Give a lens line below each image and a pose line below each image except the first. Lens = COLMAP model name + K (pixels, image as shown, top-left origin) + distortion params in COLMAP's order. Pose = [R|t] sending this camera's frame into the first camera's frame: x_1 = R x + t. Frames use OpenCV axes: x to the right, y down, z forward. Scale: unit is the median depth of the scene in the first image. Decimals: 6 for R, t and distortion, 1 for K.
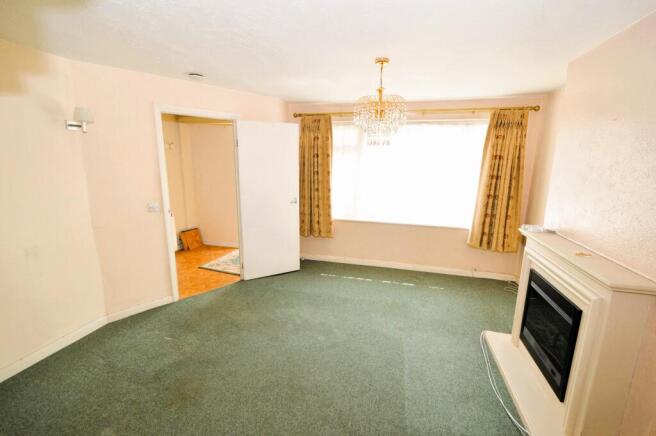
lens RADIAL K [[288.4, 0, 331.2], [0, 288.4, 215.5], [0, 0, 1]] dist [0.004410, -0.000149]
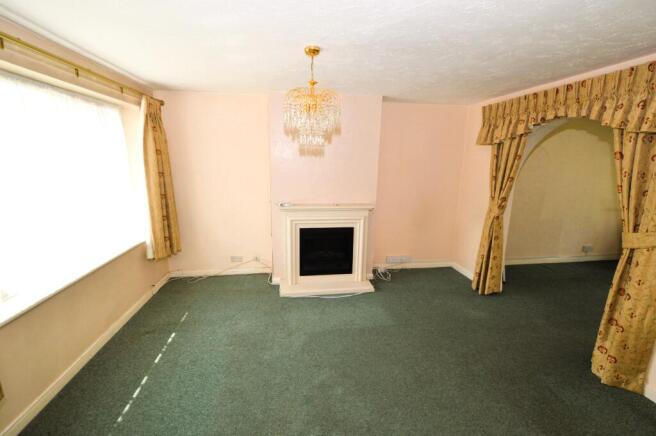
lens RADIAL K [[288.4, 0, 331.2], [0, 288.4, 215.5], [0, 0, 1]] dist [0.004410, -0.000149]
pose [[-0.393297, -0.204933, 0.896281, -0.613694], [0.151214, 0.947149, 0.282918, -0.242710], [-0.906891, 0.246801, -0.341522, 1.136362]]
